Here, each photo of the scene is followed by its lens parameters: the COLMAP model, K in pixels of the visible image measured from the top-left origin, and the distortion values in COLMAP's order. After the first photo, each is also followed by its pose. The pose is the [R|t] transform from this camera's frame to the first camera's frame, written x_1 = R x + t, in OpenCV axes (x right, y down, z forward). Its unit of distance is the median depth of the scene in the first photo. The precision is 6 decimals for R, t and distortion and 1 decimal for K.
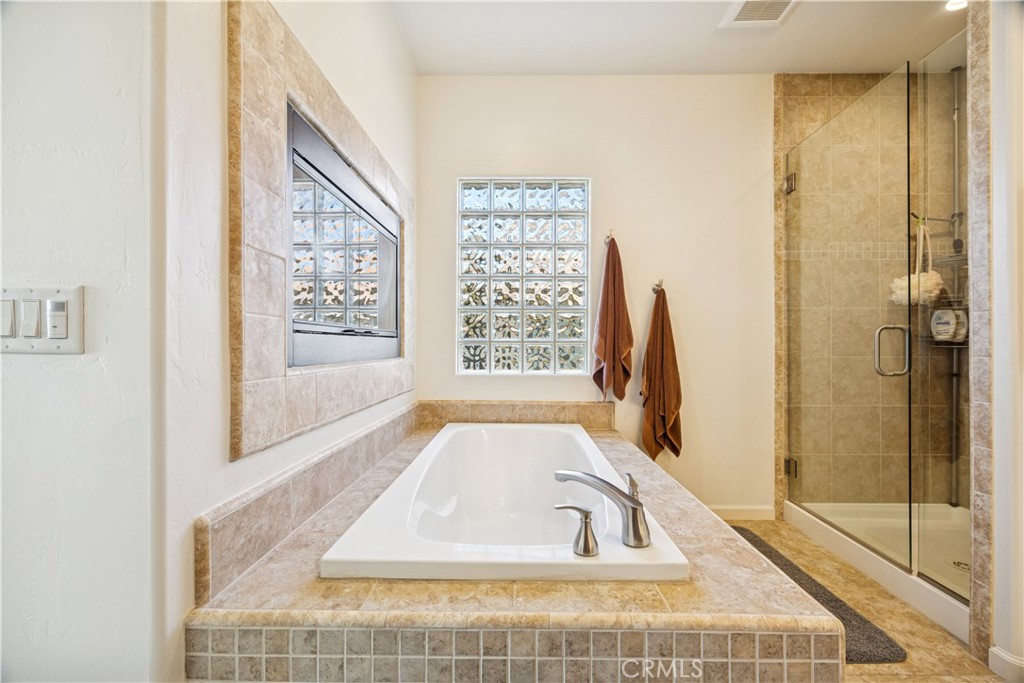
lens RADIAL K [[388.6, 0, 510.0], [0, 388.6, 348.9], [0, 0, 1]] dist [-0.001813, -0.000505]
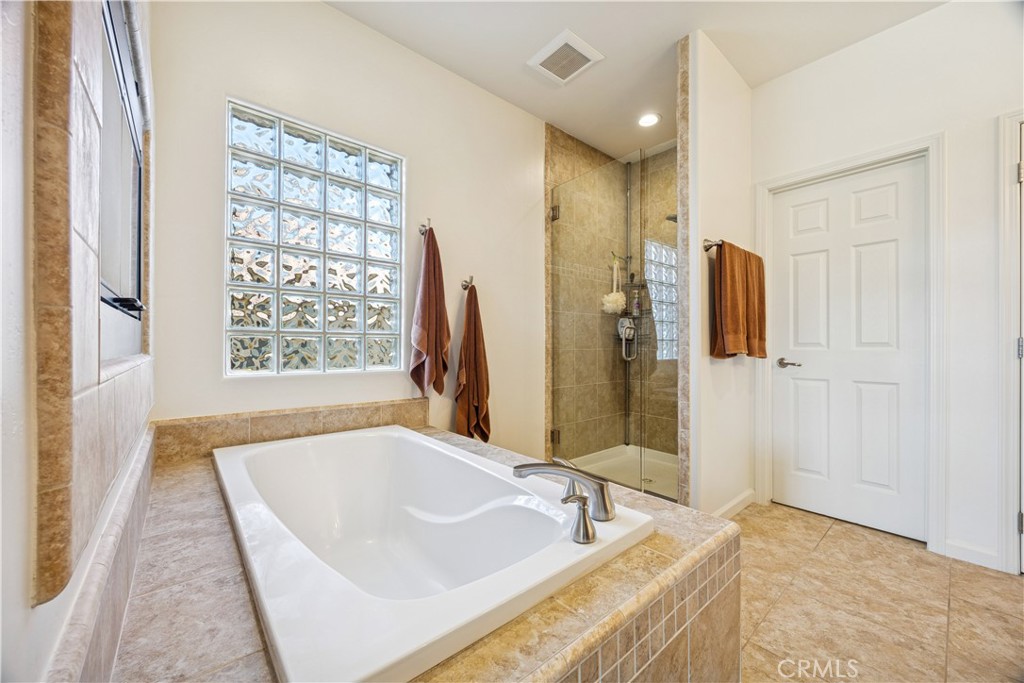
lens RADIAL K [[388.6, 0, 507.3], [0, 388.6, 347.1], [0, 0, 1]] dist [-0.001813, -0.000505]
pose [[0.748217, -0.001928, 0.663452, -0.236451], [0.003357, 0.999994, -0.000879, 0.013527], [-0.663446, 0.002884, 0.748219, 0.151961]]
